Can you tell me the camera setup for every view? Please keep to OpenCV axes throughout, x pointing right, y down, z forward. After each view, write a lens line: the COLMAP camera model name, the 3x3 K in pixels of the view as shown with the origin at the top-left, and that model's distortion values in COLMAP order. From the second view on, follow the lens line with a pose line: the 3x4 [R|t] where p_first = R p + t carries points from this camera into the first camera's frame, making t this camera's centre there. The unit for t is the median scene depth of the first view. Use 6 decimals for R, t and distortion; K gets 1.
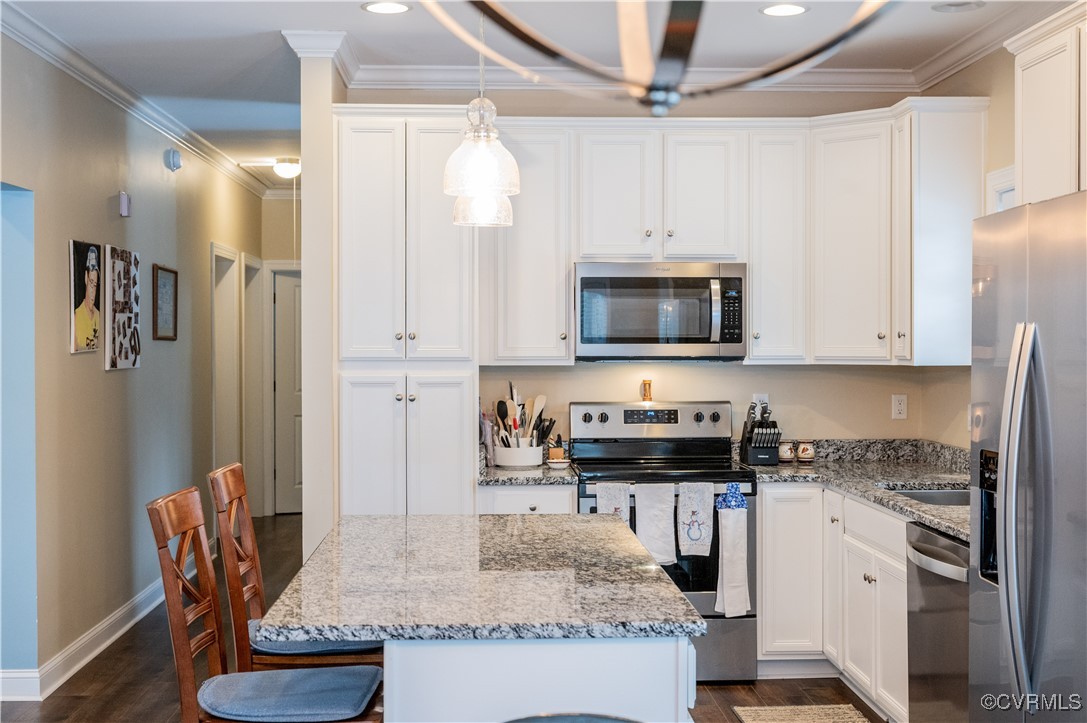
lens RADIAL K [[1356.4, 0, 546.8], [0, 1356.4, 357.4], [0, 0, 1]] dist [-0.004786, 0.005950]
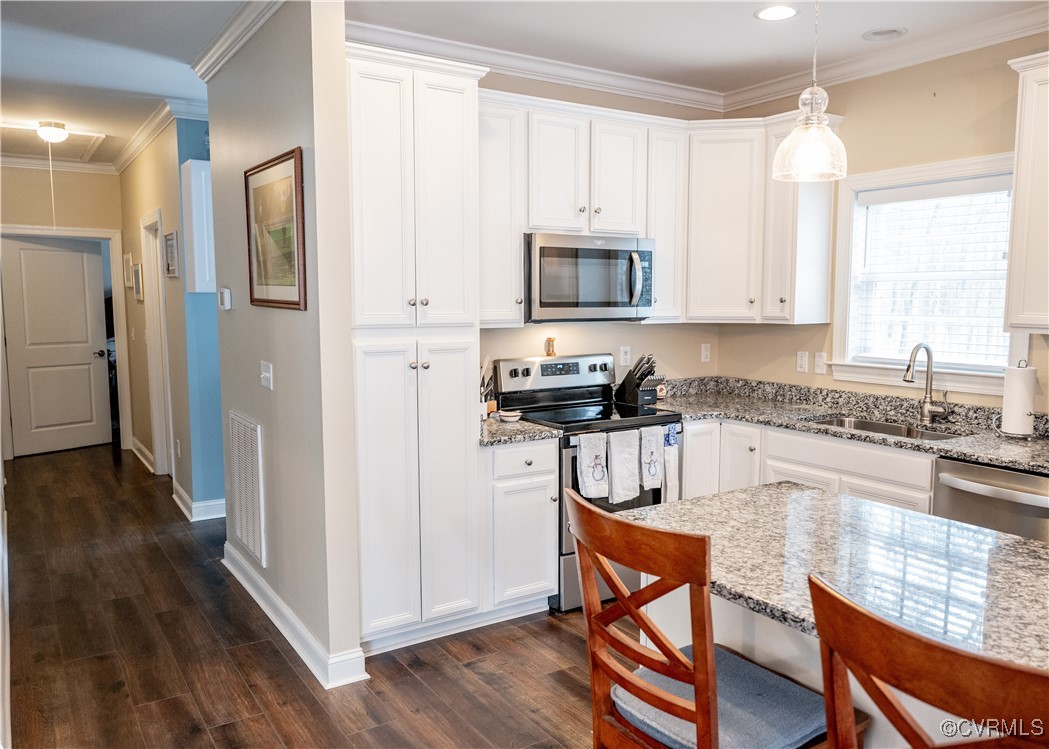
lens RADIAL K [[801.5, 0, 532.6], [0, 801.5, 379.4], [0, 0, 1]] dist [-0.000078, 0.003329]
pose [[0.861044, -0.051580, 0.505908, -0.306246], [0.004259, 0.995539, 0.094251, -0.013481], [-0.508513, -0.079000, 0.857423, 0.434066]]
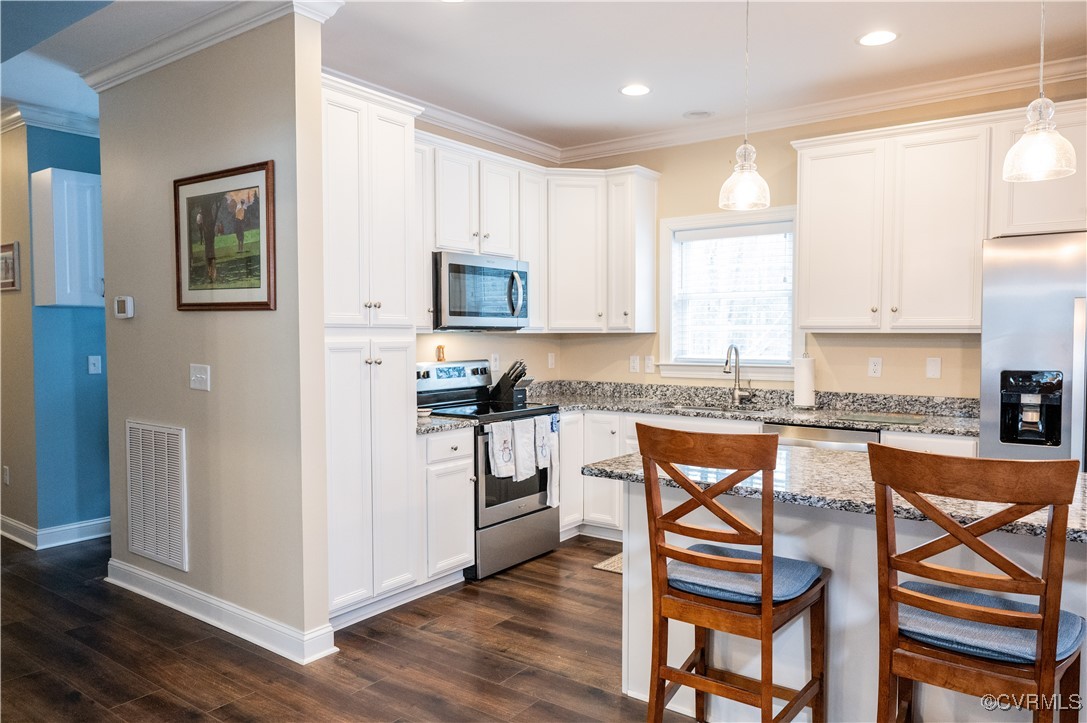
lens RADIAL K [[746.8, 0, 549.1], [0, 746.8, 363.8], [0, 0, 1]] dist [-0.000169, 0.001680]
pose [[0.626680, -0.030499, 0.778680, -0.454252], [0.008858, 0.999448, 0.032017, 0.012736], [-0.779227, -0.013167, 0.626604, 0.480533]]
